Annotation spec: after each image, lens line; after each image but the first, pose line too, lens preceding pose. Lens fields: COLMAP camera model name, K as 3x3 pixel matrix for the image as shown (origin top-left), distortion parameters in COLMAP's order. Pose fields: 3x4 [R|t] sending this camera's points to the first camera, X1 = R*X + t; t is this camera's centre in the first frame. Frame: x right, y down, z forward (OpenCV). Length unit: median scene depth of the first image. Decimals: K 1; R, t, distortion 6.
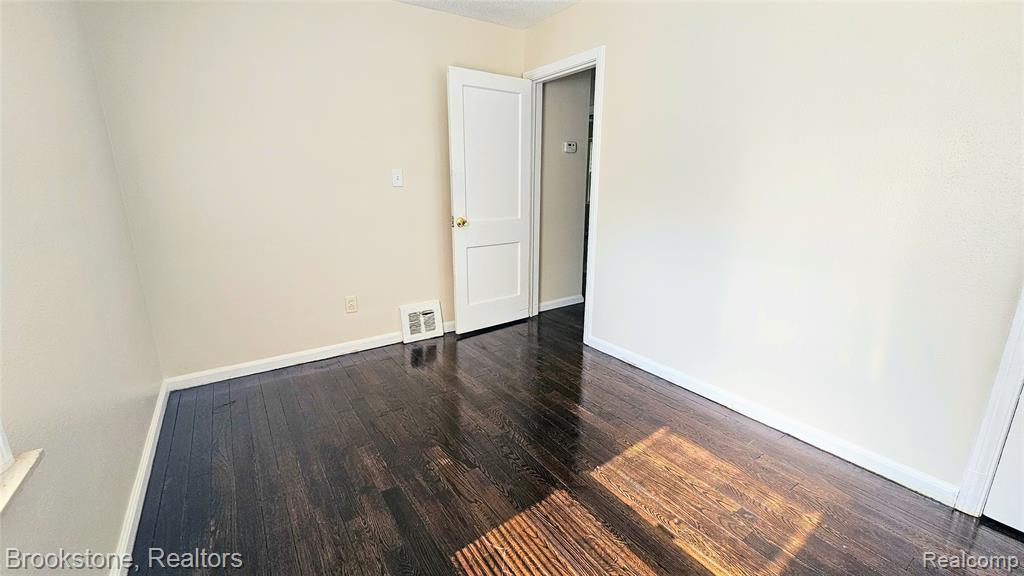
lens RADIAL K [[429.5, 0, 506.1], [0, 429.5, 290.4], [0, 0, 1]] dist [-0.000125, 0.000036]
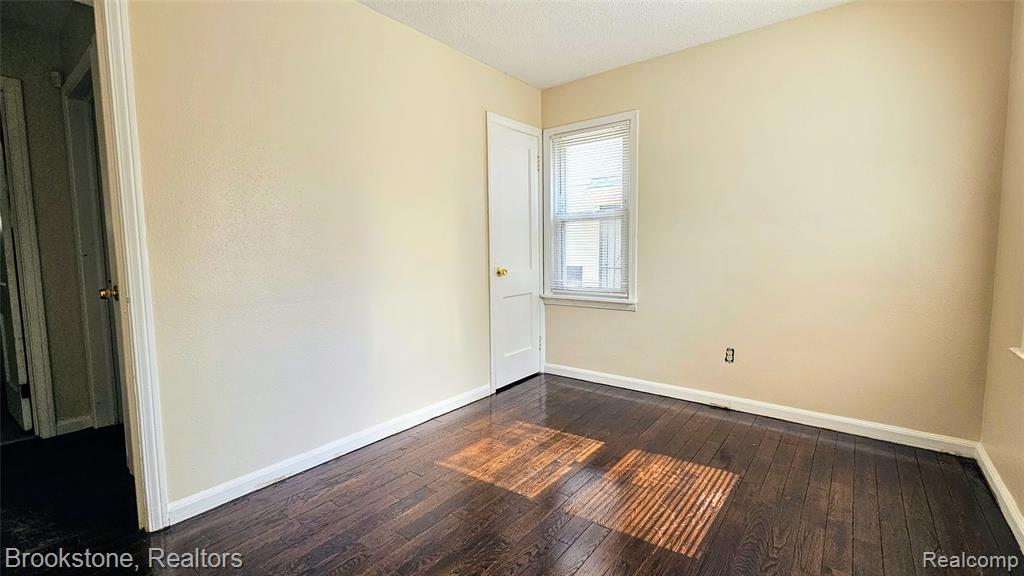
lens RADIAL K [[429.5, 0, 506.1], [0, 429.5, 290.4], [0, 0, 1]] dist [-0.000125, 0.000036]
pose [[-0.307431, -0.086049, 0.947672, -0.697092], [0.248366, 0.954126, 0.167206, -0.226596], [-0.918586, 0.286774, -0.271957, 1.151923]]
